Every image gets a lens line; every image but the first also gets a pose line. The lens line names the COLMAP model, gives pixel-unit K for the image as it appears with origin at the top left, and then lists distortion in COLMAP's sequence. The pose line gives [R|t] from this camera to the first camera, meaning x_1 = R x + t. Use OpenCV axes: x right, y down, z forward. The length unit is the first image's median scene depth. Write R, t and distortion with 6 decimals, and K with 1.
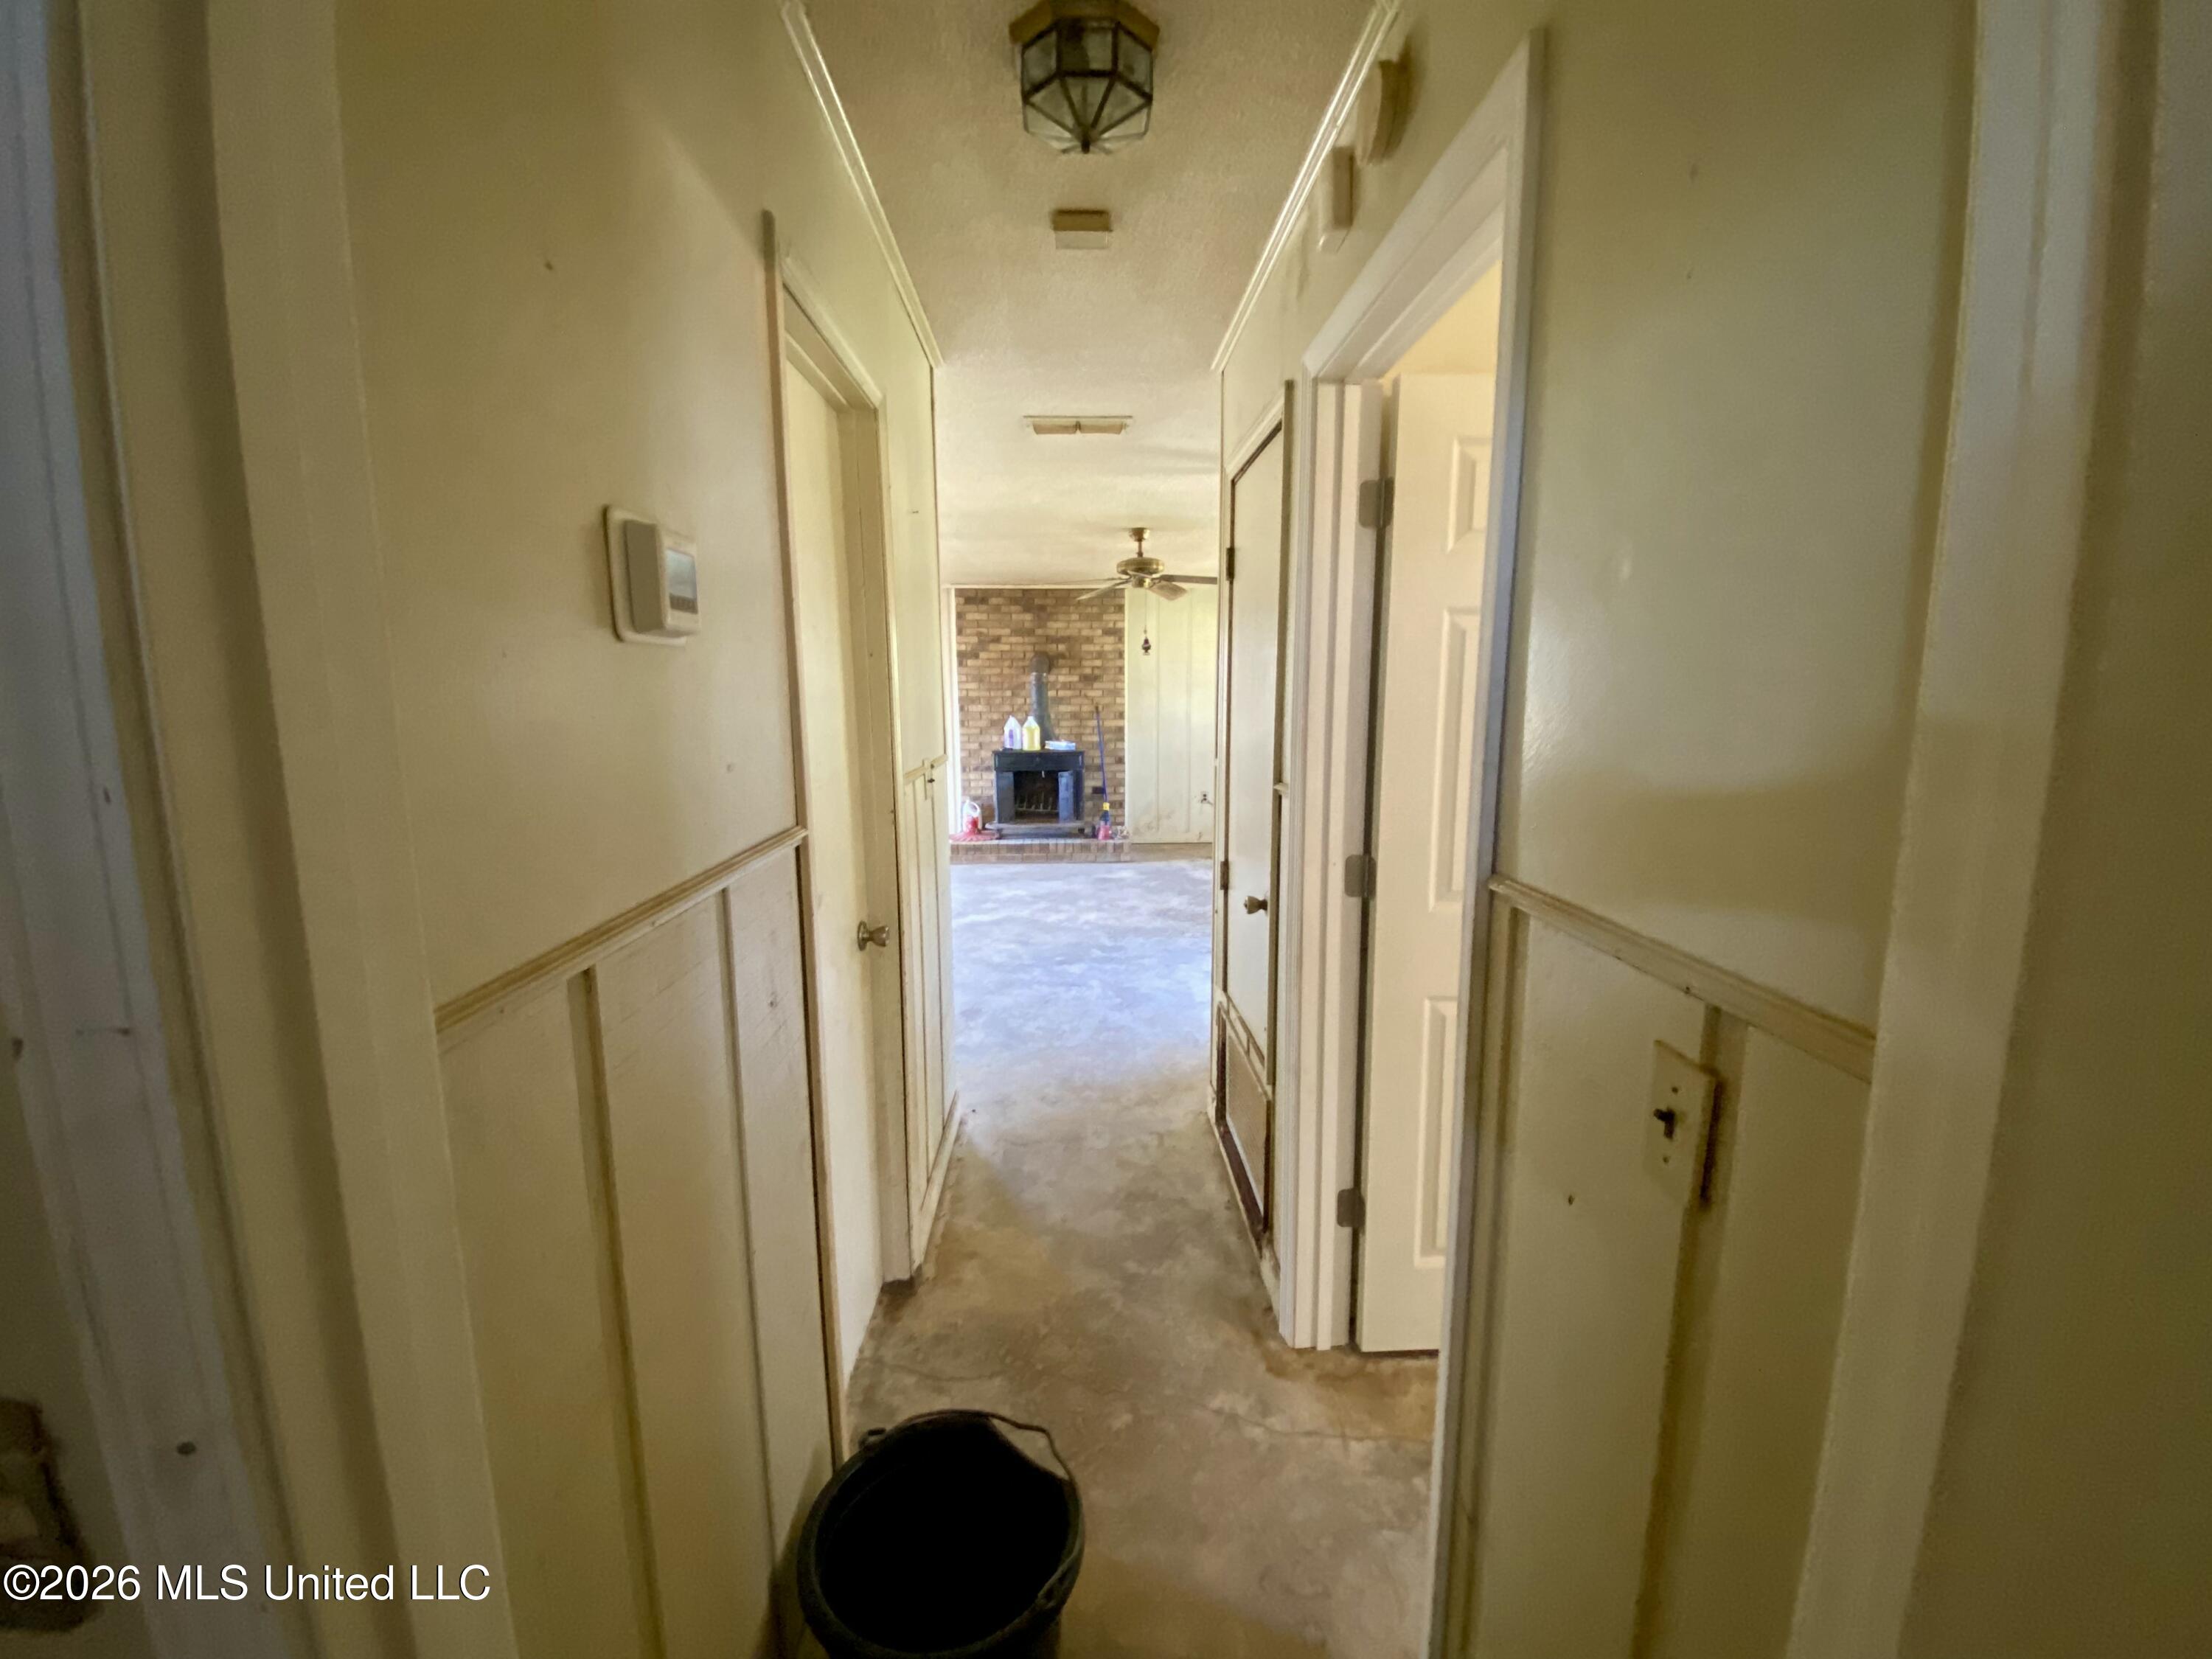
lens RADIAL K [[891.5, 0, 1101.1], [0, 891.5, 826.0], [0, 0, 1]] dist [0.009952, -0.015371]
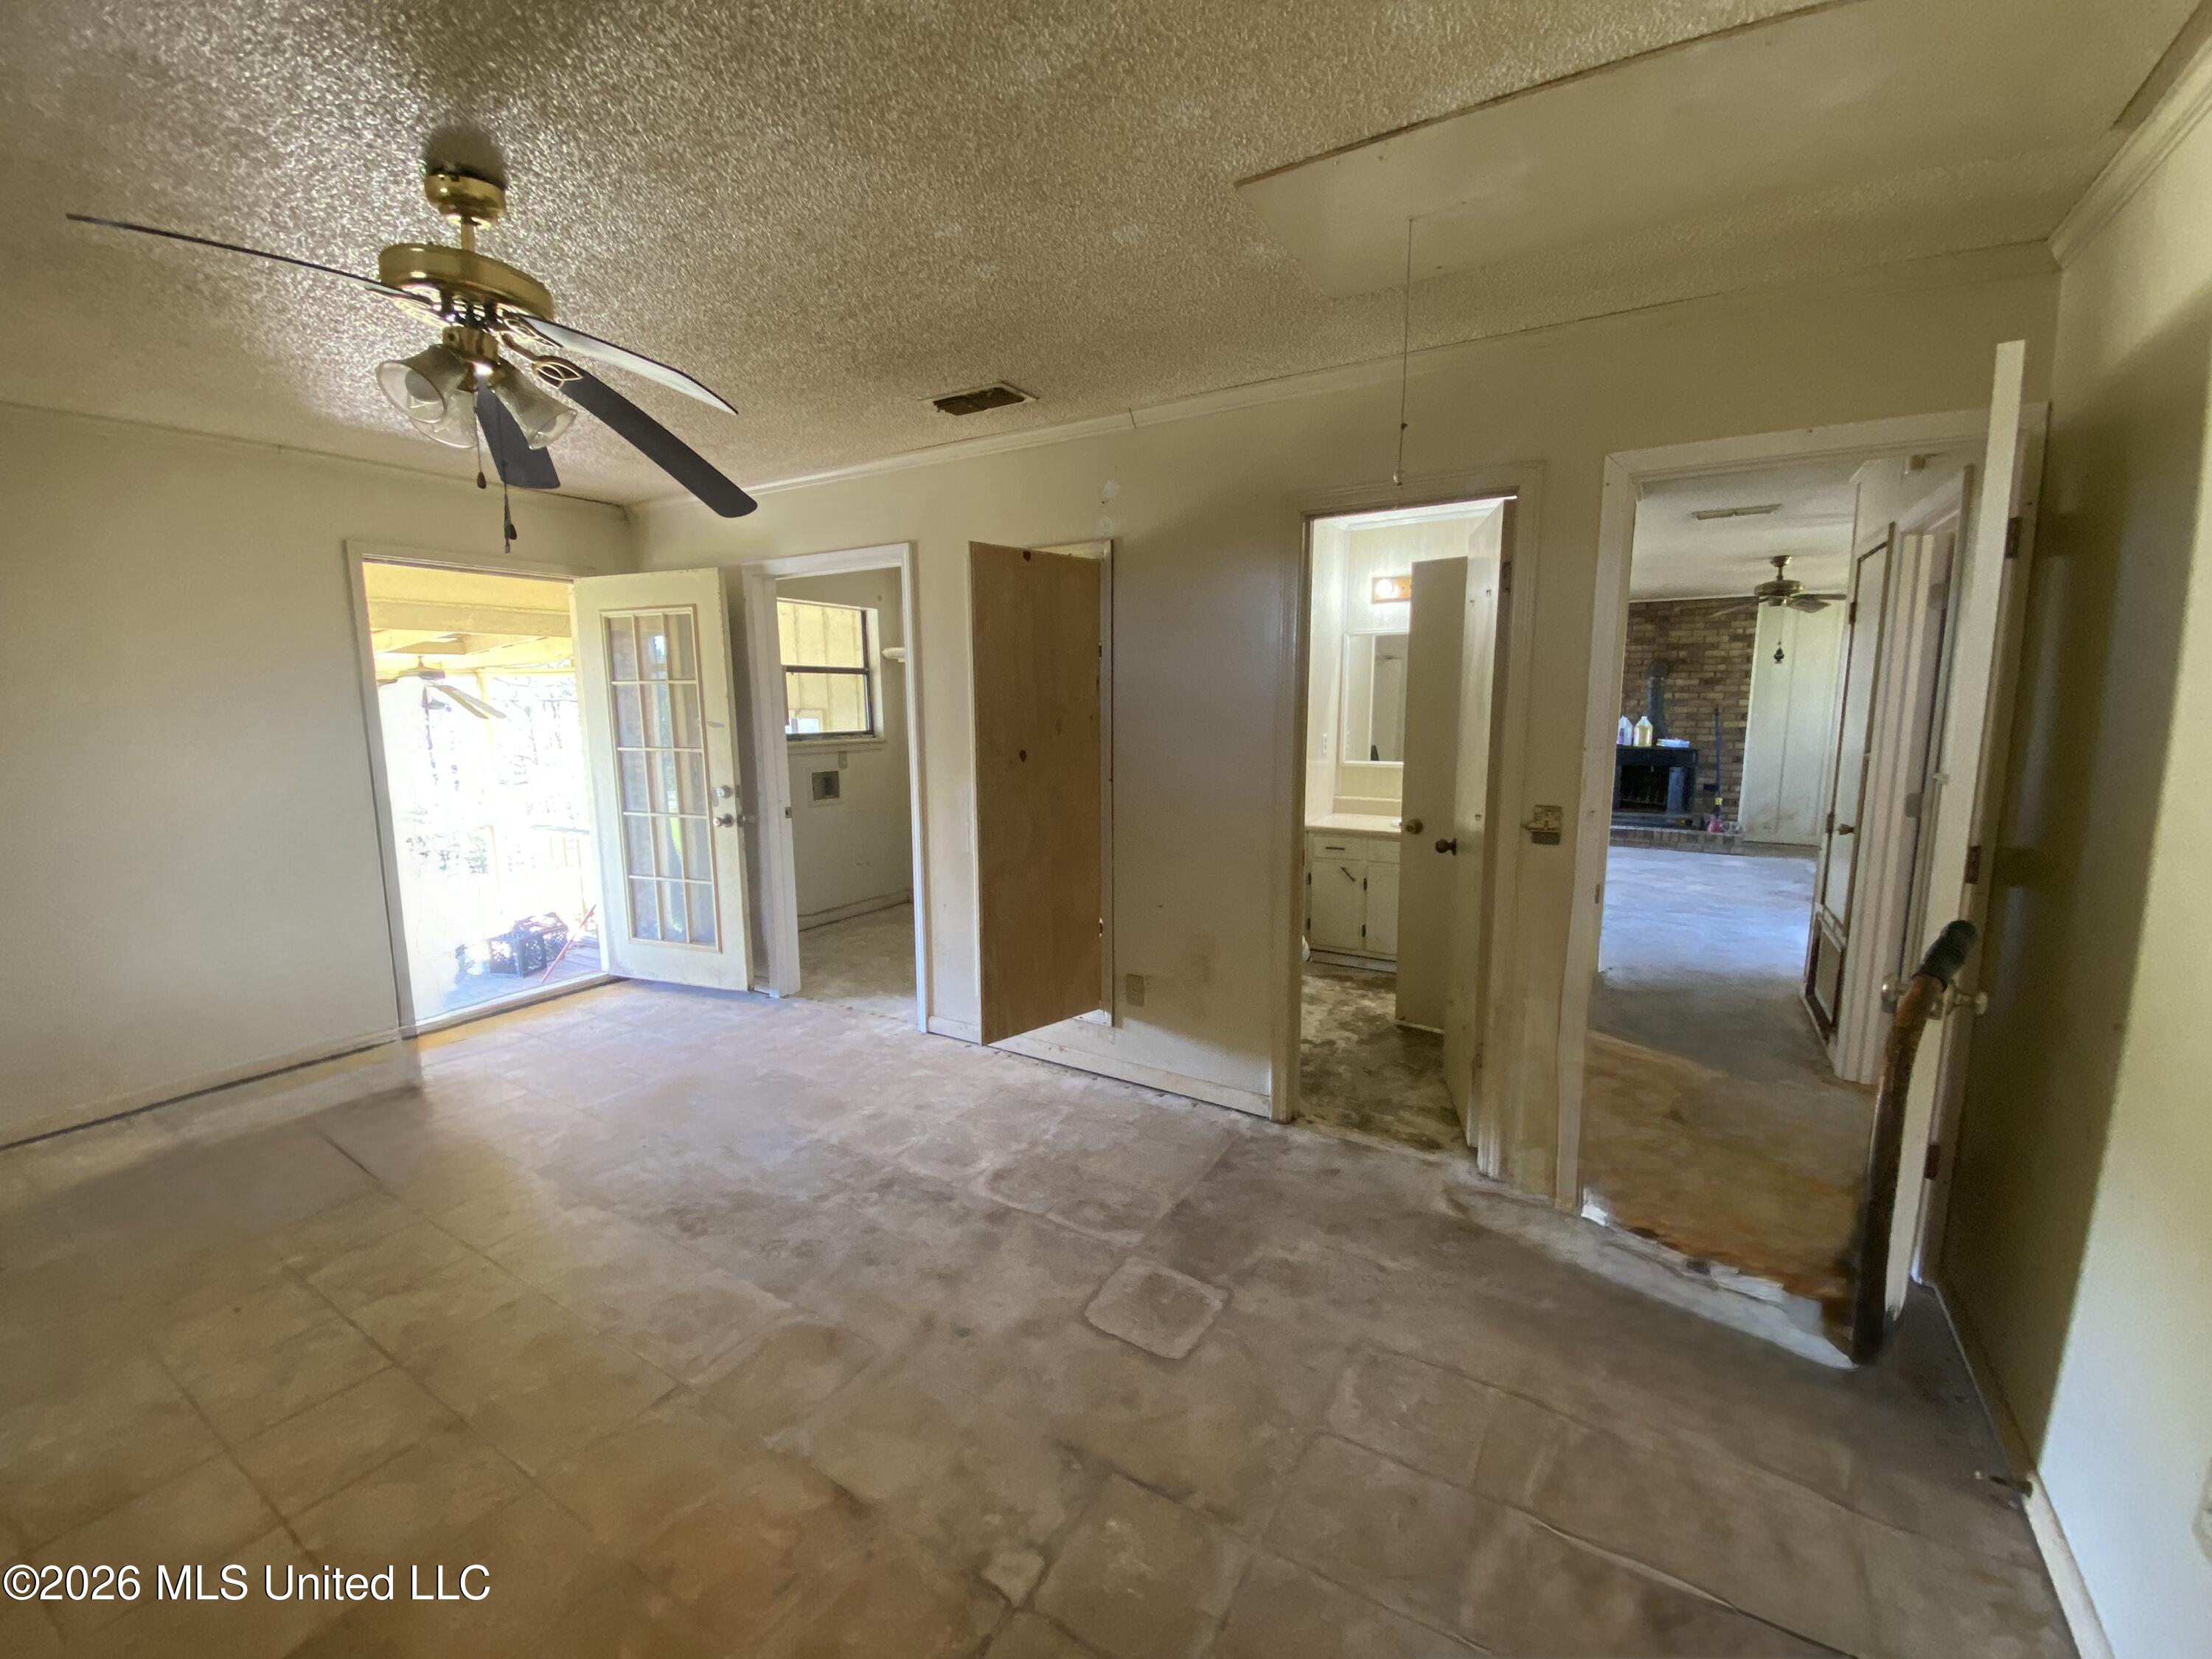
lens RADIAL K [[891.5, 0, 1101.1], [0, 891.5, 826.0], [0, 0, 1]] dist [0.009952, -0.015371]
pose [[0.829897, 0.079637, -0.552204, -0.015912], [-0.079688, 0.996532, 0.023955, 0.041573], [0.552197, 0.024123, 0.833365, -0.307475]]
